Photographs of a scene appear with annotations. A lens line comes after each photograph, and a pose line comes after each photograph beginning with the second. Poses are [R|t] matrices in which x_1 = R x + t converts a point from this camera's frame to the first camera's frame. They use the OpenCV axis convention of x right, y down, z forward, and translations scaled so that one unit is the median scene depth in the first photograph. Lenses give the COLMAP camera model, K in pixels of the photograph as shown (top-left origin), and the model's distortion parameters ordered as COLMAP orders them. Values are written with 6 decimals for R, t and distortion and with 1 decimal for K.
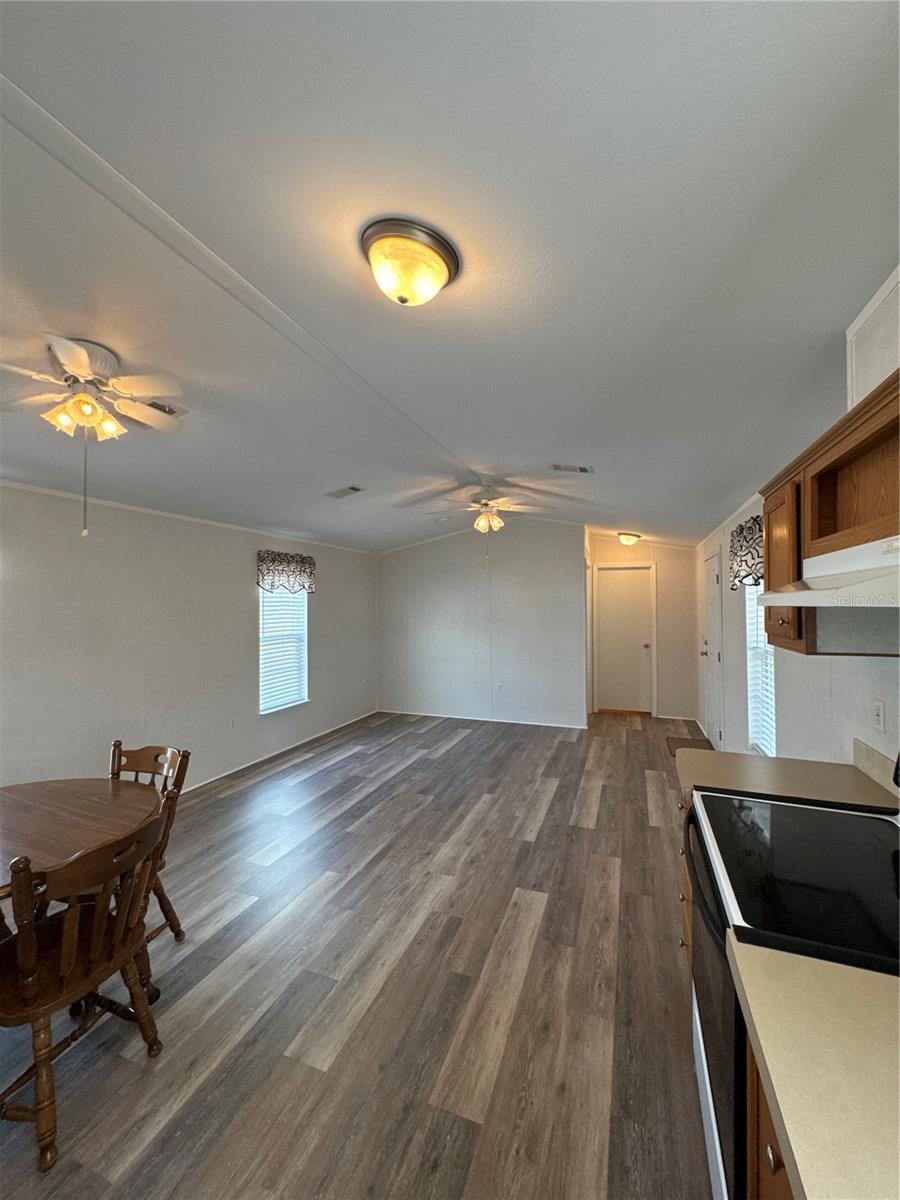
lens RADIAL K [[480.0, 0, 454.6], [0, 480.0, 601.4], [0, 0, 1]] dist [-0.000491, 0.000263]
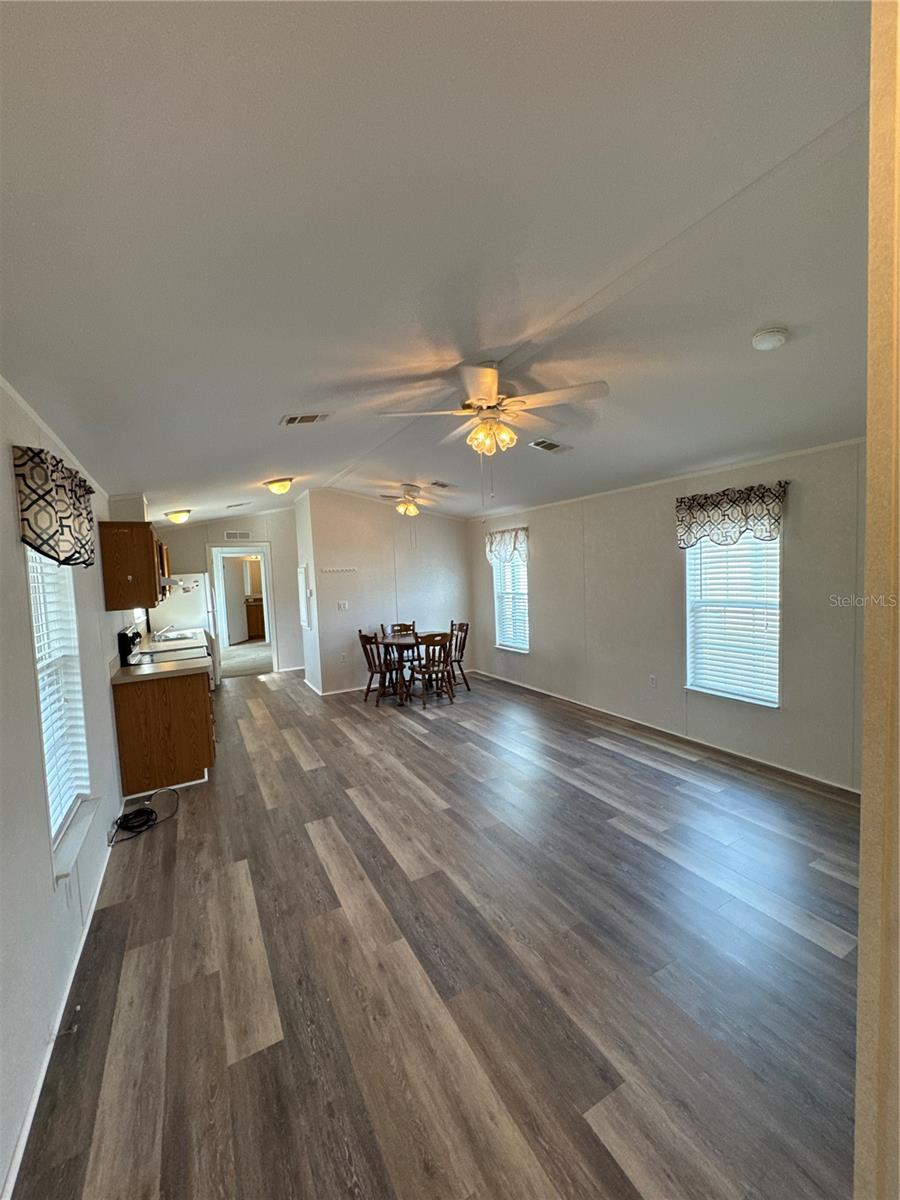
lens RADIAL K [[480.0, 0, 449.1], [0, 480.0, 600.7], [0, 0, 1]] dist [-0.000491, 0.000263]
pose [[-0.660320, 0.080480, -0.746660, 0.789125], [0.049756, 0.996745, 0.063434, 0.000065], [0.749334, 0.004735, -0.662175, 1.882081]]
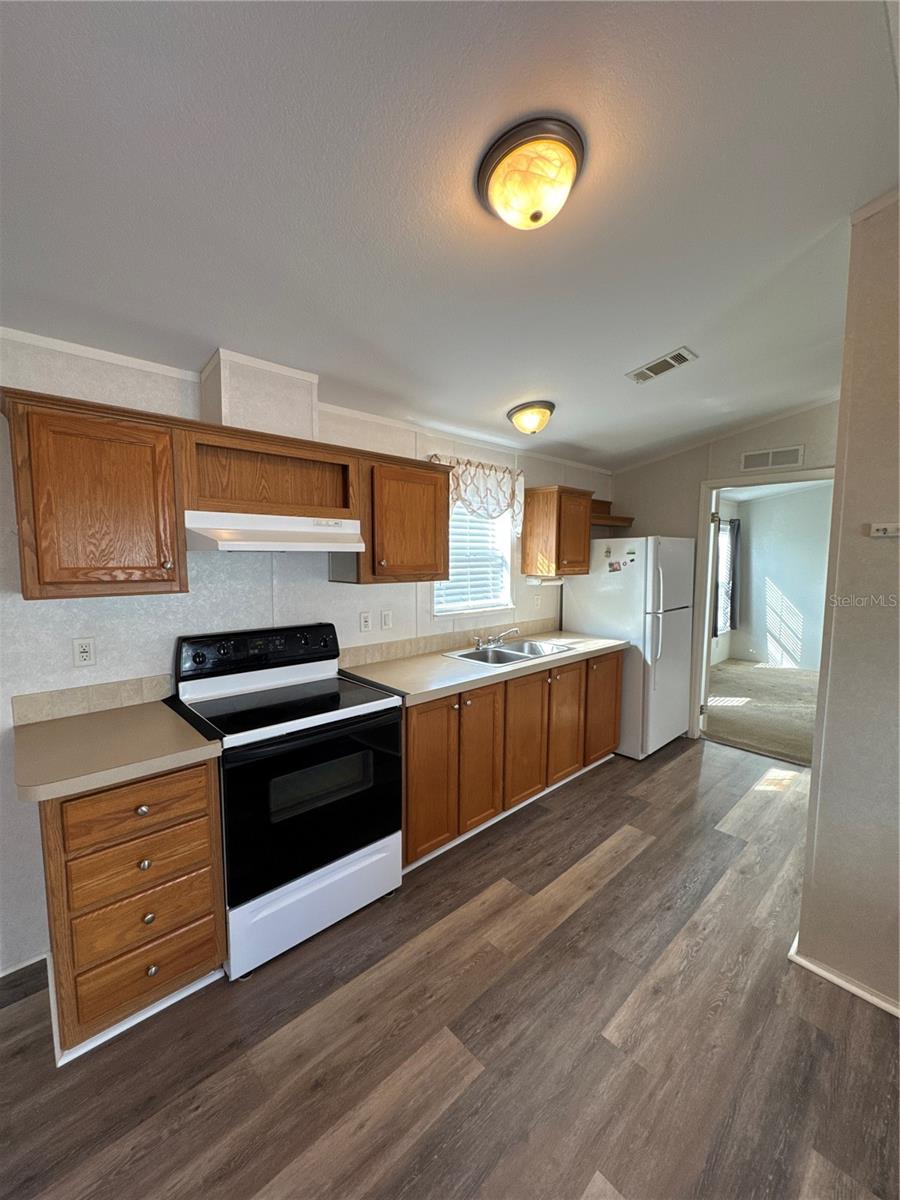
lens RADIAL K [[480.0, 0, 452.2], [0, 480.0, 596.5], [0, 0, 1]] dist [-0.000491, 0.000263]
pose [[-0.892862, -0.039207, 0.448621, -0.182780], [-0.005365, 0.997058, 0.076460, 0.013326], [-0.450299, 0.065861, -0.890446, 0.853605]]
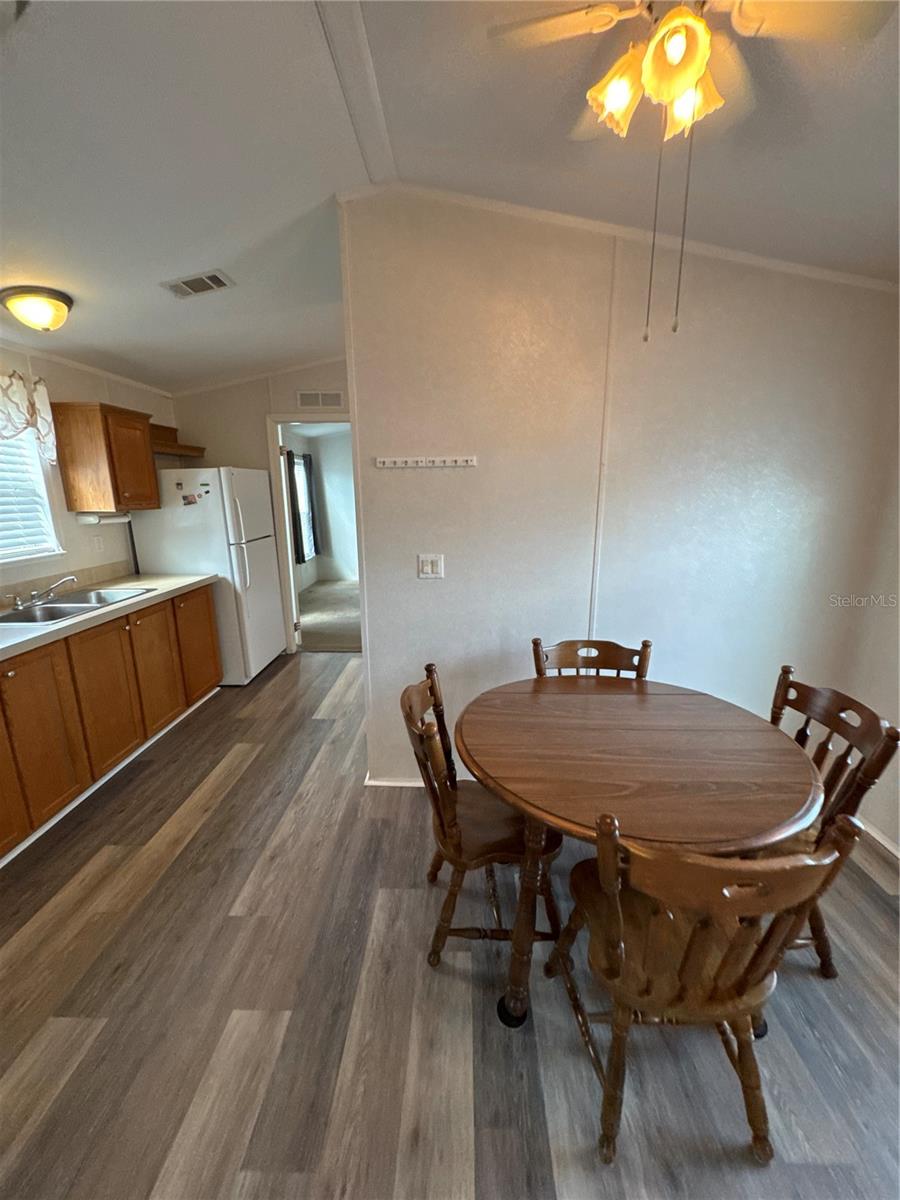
lens RADIAL K [[480.0, 0, 450.0], [0, 480.0, 598.6], [0, 0, 1]] dist [-0.000491, 0.000263]
pose [[-0.947670, 0.084367, -0.307901, -0.219099], [0.016982, 0.976407, 0.215272, 0.023361], [0.318798, 0.198778, -0.926744, 0.899712]]
